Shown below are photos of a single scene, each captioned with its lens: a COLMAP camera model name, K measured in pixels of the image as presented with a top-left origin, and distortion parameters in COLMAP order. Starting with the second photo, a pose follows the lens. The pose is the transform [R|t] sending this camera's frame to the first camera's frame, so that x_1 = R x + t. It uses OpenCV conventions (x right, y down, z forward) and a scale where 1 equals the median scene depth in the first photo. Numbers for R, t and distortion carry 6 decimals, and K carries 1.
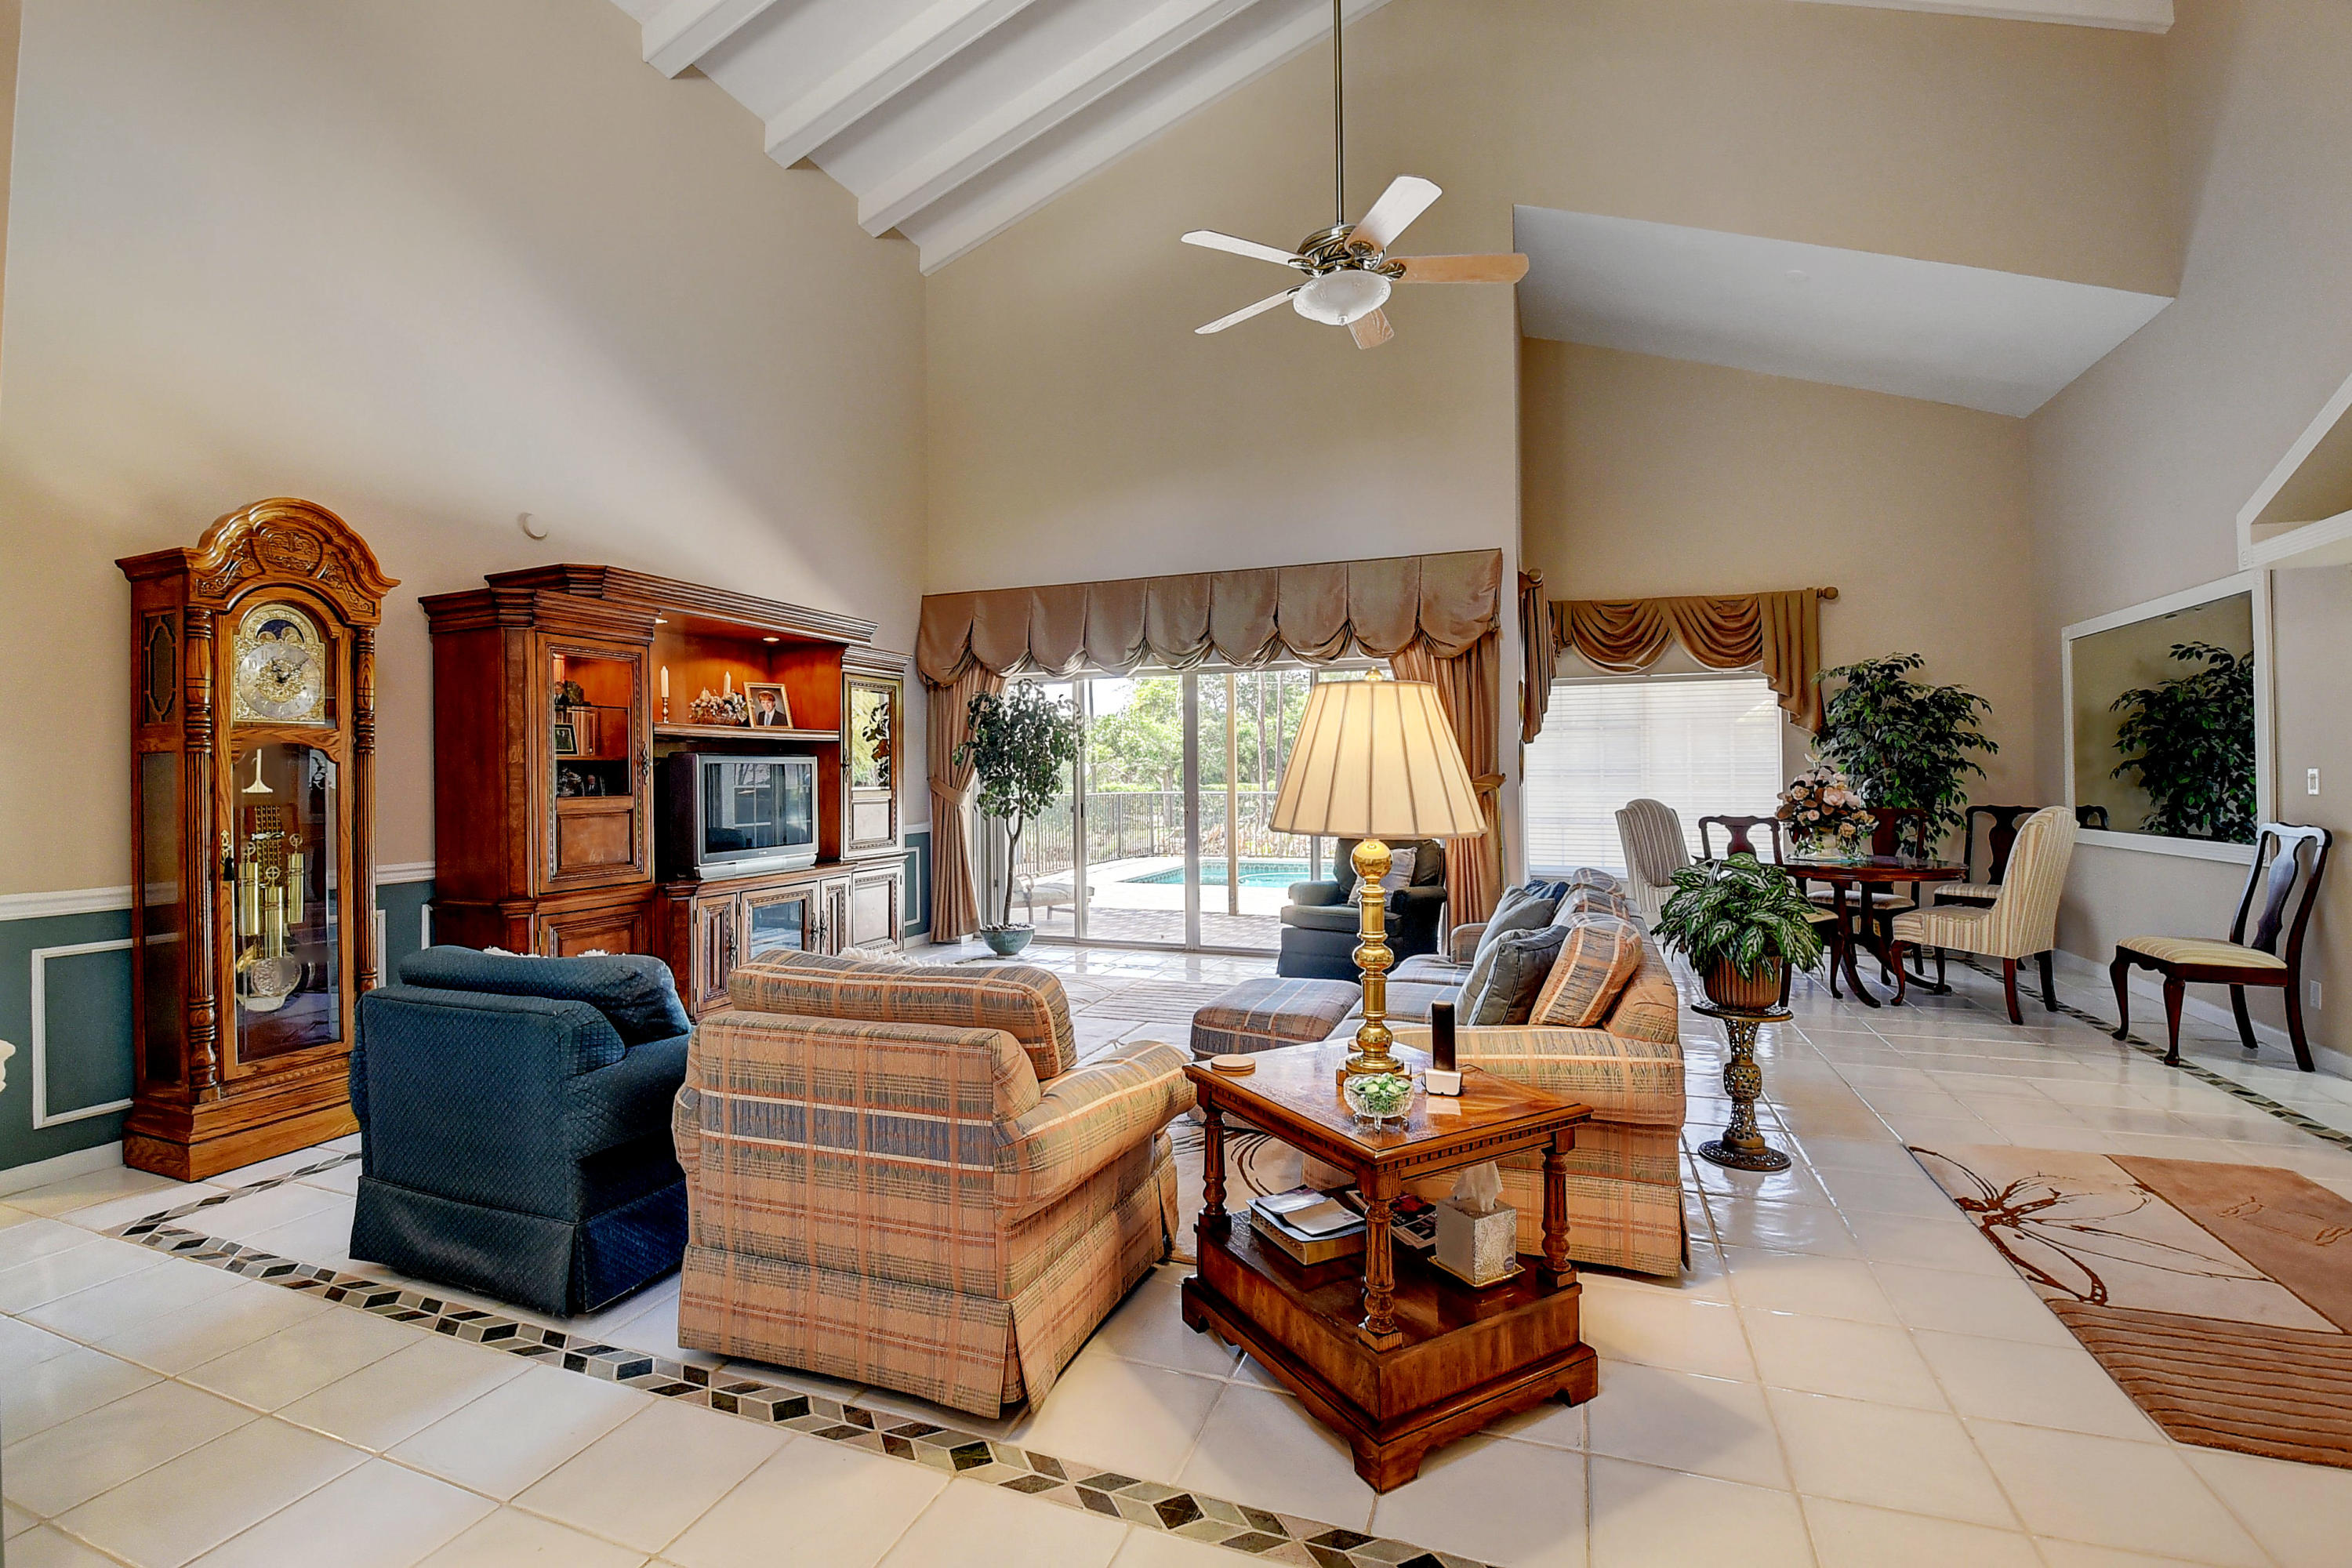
lens RADIAL K [[1036.6, 0, 1176.1], [0, 1036.6, 755.9], [0, 0, 1]] dist [-0.002008, -0.009946]
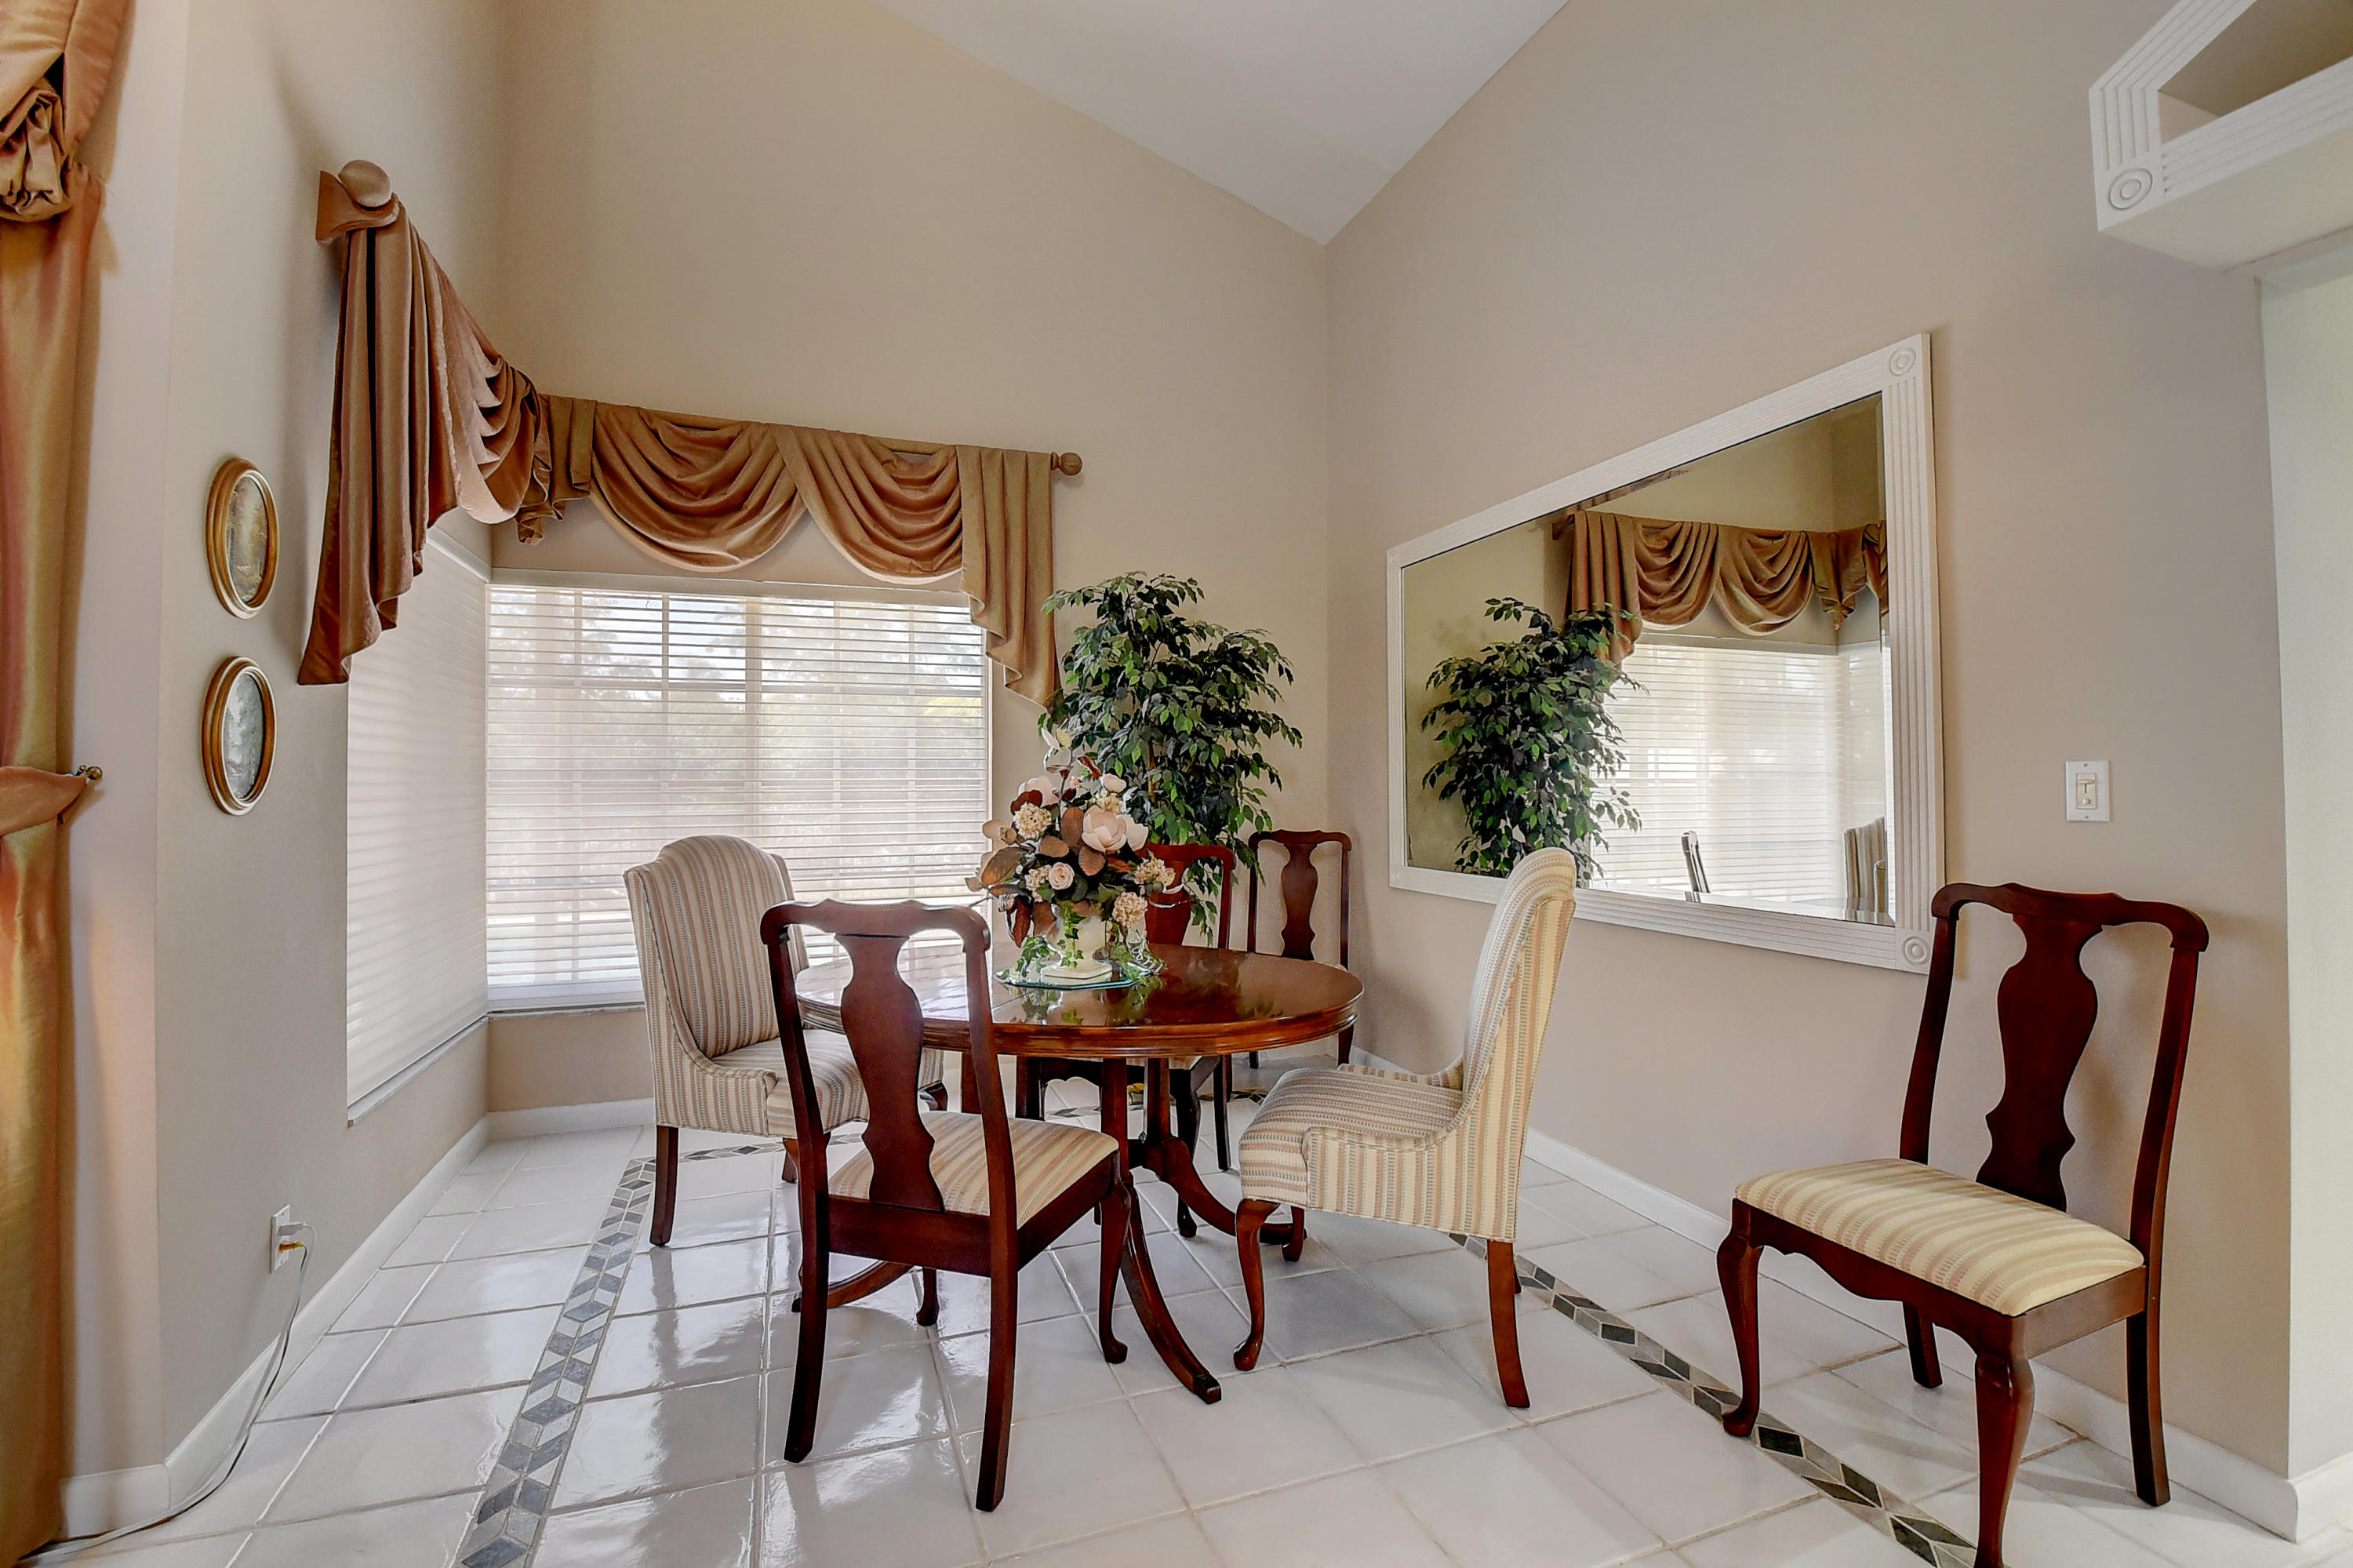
lens RADIAL K [[1037.1, 0, 1176.6], [0, 1037.1, 755.9], [0, 0, 1]] dist [-0.002008, -0.009946]
pose [[0.756978, 0.022217, 0.653063, 0.335629], [-0.014037, 0.999744, -0.017741, 0.014678], [-0.653290, 0.004263, 0.757096, 0.578997]]
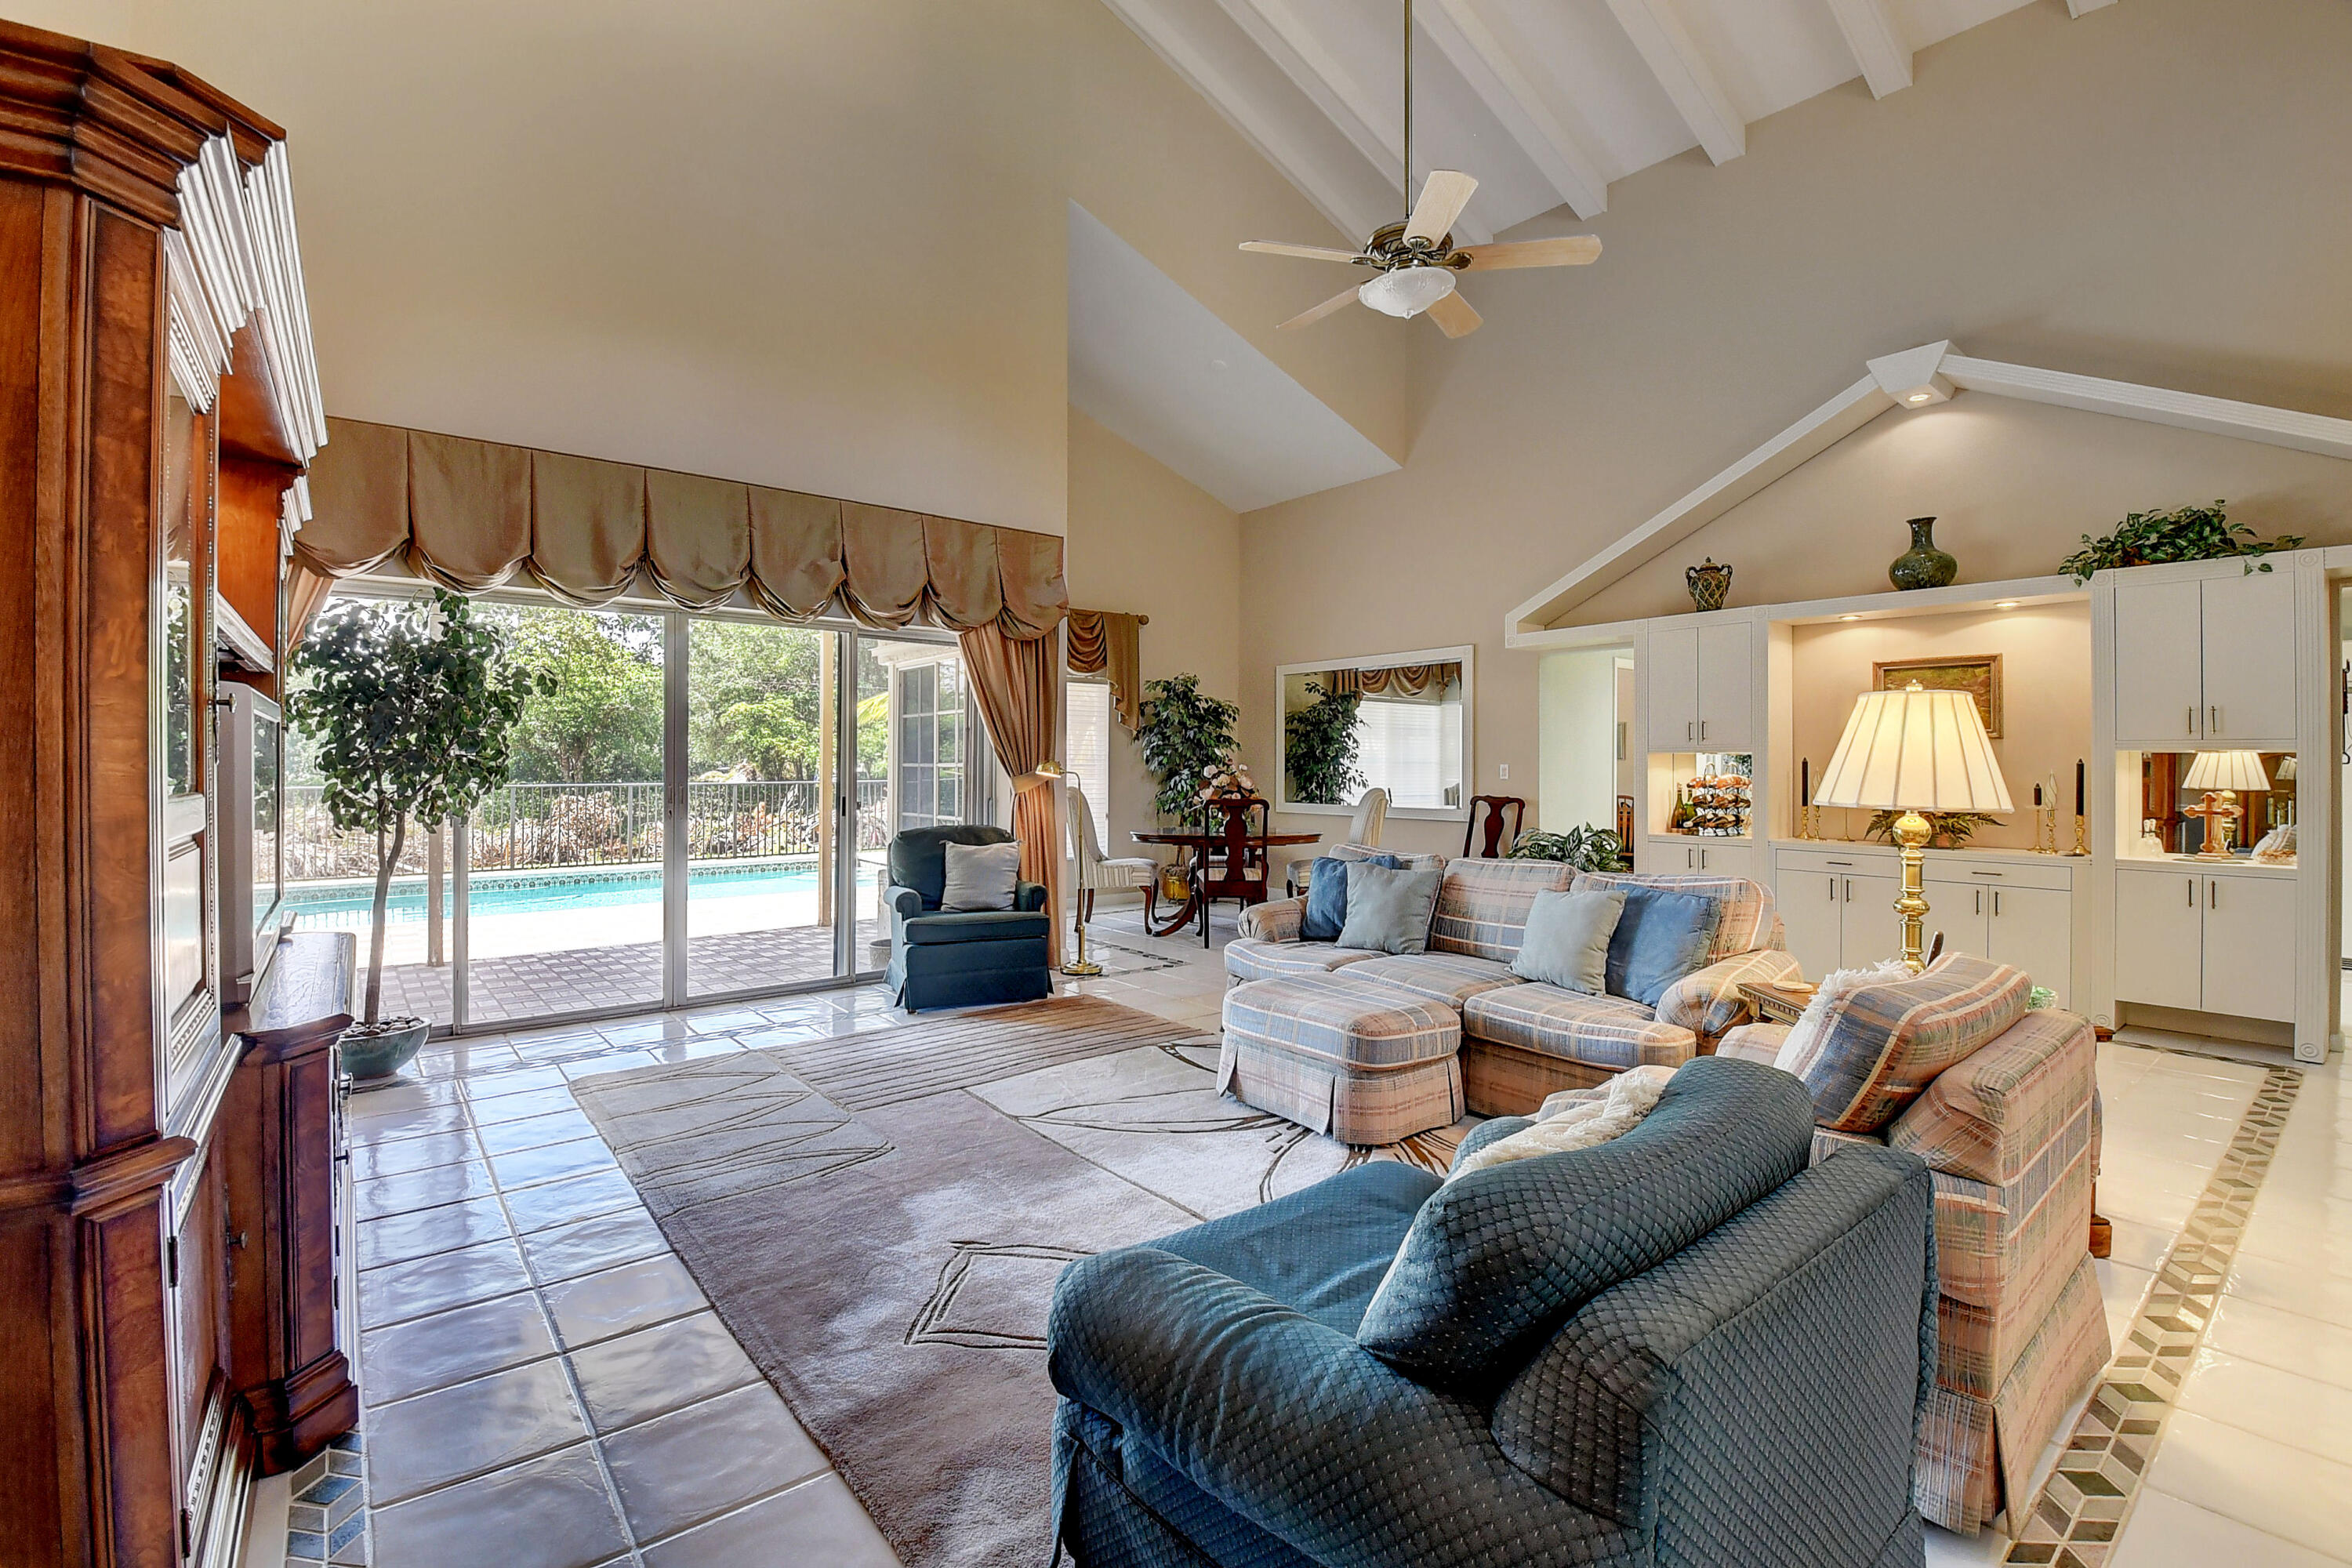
lens RADIAL K [[1023.5, 0, 1187.0], [0, 1023.5, 770.3], [0, 0, 1]] dist [0.027184, -0.010133]
pose [[0.492006, 0.002463, 0.870588, -0.457126], [-0.023174, 0.999679, 0.010269, 0.010941], [-0.870283, -0.025227, 0.491905, 0.375025]]
